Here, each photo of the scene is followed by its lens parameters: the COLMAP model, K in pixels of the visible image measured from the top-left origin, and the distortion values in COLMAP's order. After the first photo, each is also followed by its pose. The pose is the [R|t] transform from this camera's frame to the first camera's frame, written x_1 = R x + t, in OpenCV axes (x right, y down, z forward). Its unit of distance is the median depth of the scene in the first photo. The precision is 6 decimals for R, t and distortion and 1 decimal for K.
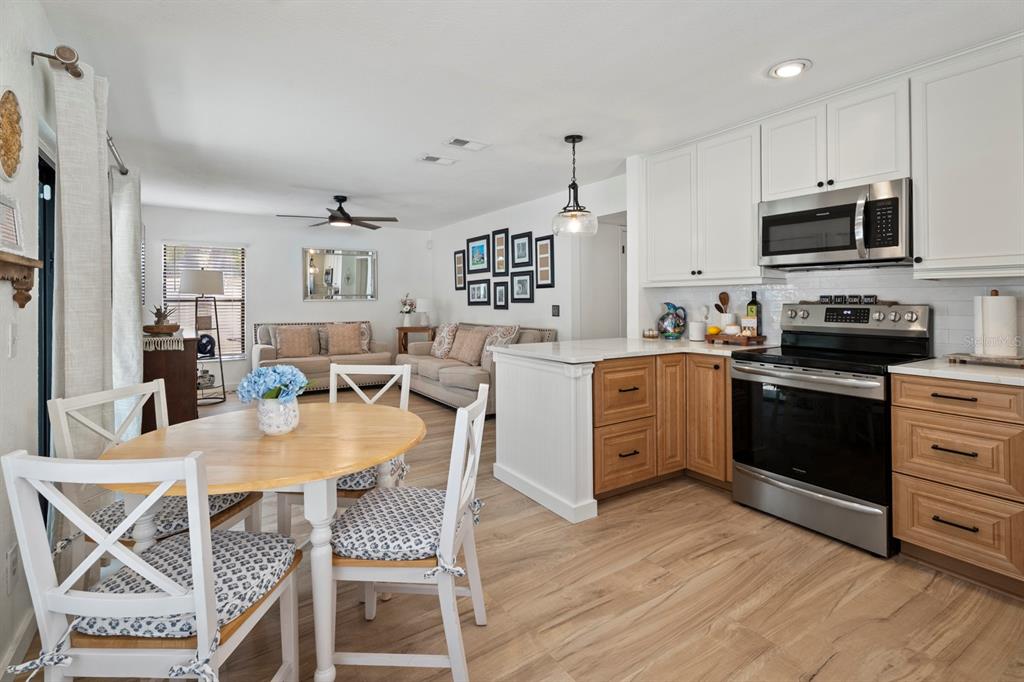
lens RADIAL K [[476.3, 0, 509.4], [0, 476.3, 288.4], [0, 0, 1]] dist [0.003234, 0.000323]
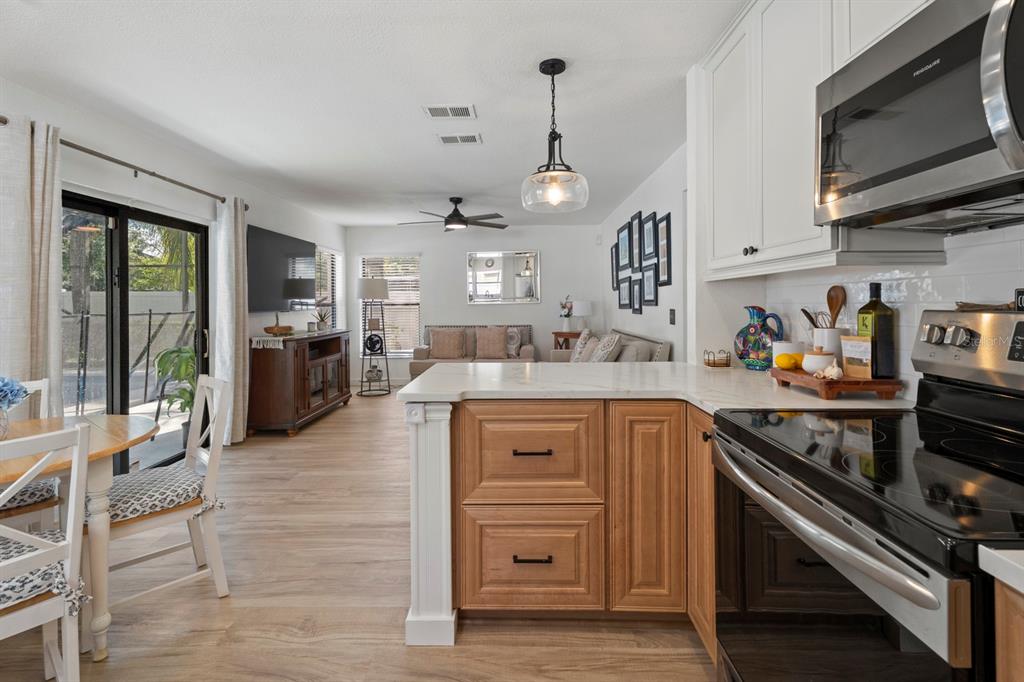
lens RADIAL K [[476.8, 0, 508.9], [0, 476.8, 294.6], [0, 0, 1]] dist [0.002582, 0.000712]
pose [[0.823973, -0.016718, -0.566382, 0.516290], [0.022669, 0.999737, 0.003470, 0.008637], [0.566175, -0.015698, 0.824135, 0.442136]]
